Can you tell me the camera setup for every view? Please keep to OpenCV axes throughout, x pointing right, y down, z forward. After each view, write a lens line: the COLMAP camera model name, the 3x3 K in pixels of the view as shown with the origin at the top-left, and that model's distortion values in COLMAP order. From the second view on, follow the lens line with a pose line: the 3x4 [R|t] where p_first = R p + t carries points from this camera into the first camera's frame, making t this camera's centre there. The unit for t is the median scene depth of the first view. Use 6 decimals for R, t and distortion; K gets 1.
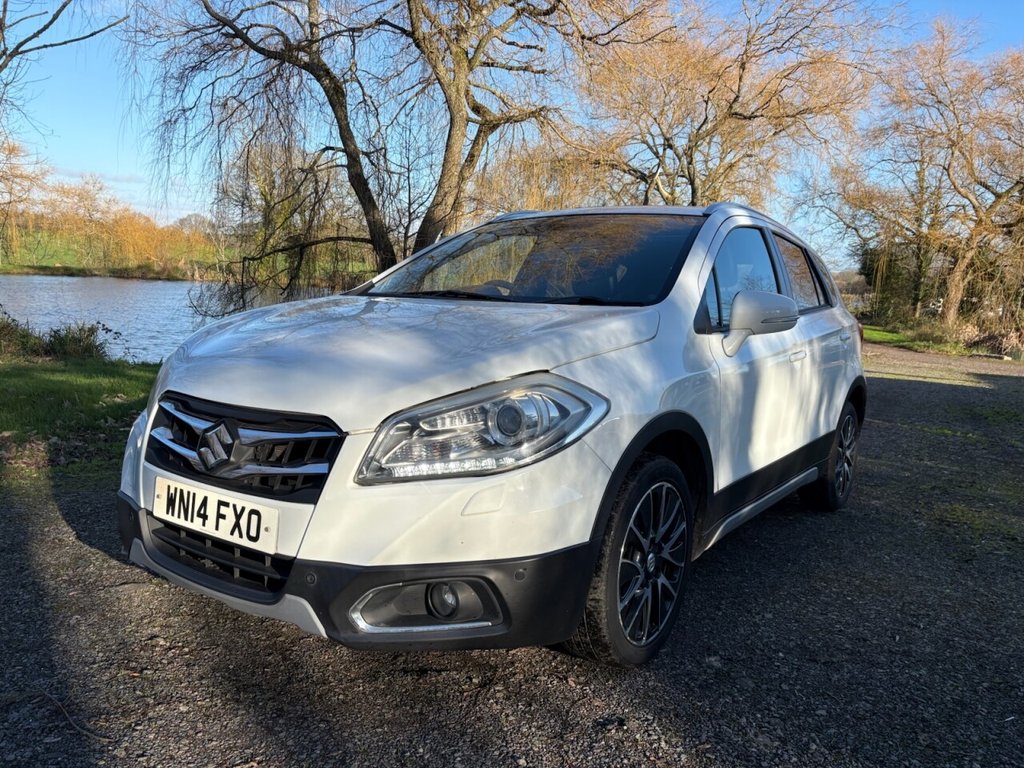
lens RADIAL K [[747.6, 0, 516.1], [0, 747.6, 387.1], [0, 0, 1]] dist [0.043831, -0.046261]
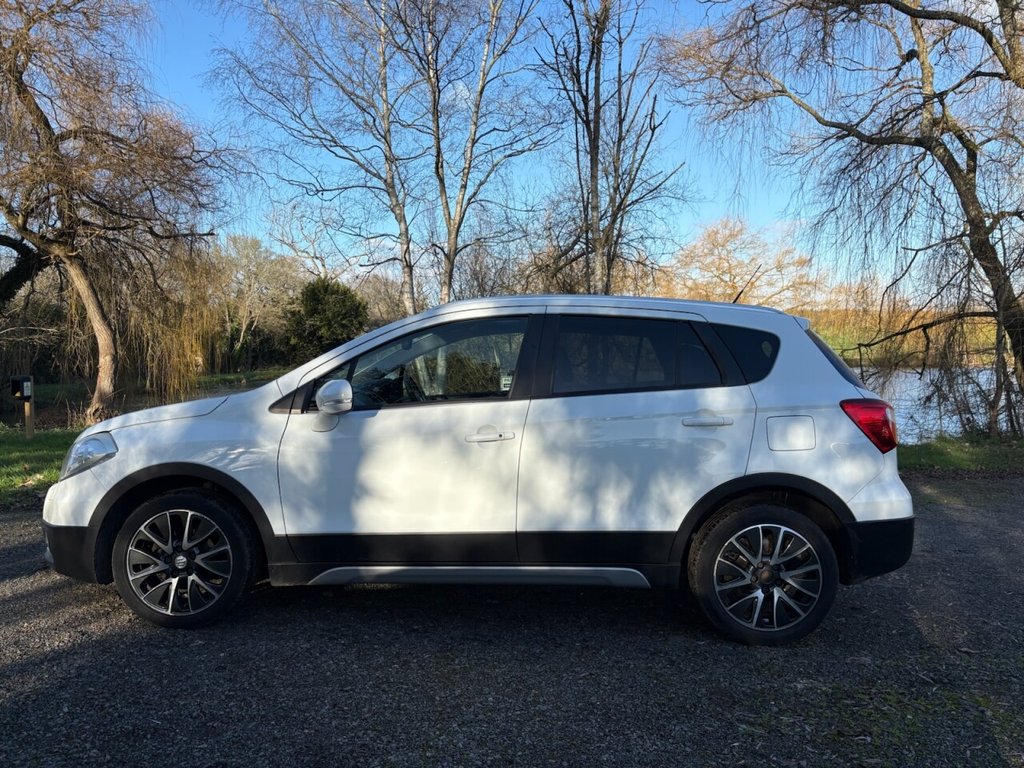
lens RADIAL K [[743.2, 0, 511.0], [0, 743.2, 378.1], [0, 0, 1]] dist [0.026027, -0.004248]
pose [[0.577915, -0.034278, -0.815377, 1.357741], [-0.070680, 0.993261, -0.091852, -0.034229], [0.813030, 0.110713, 0.571598, 0.473067]]
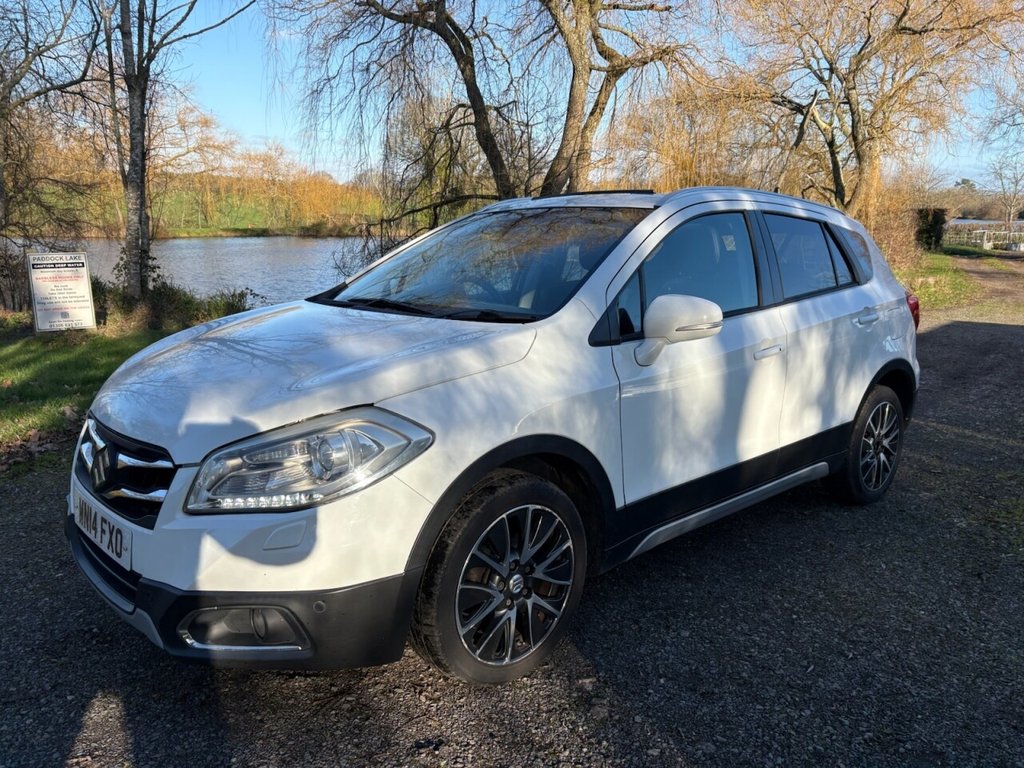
lens RADIAL K [[749.1, 0, 514.4], [0, 749.1, 379.3], [0, 0, 1]] dist [0.022221, -0.005622]
pose [[0.978265, -0.000115, -0.207359, 0.286973], [0.012605, 0.998184, 0.058913, -0.073396], [0.206975, -0.060246, 0.976489, 0.026399]]
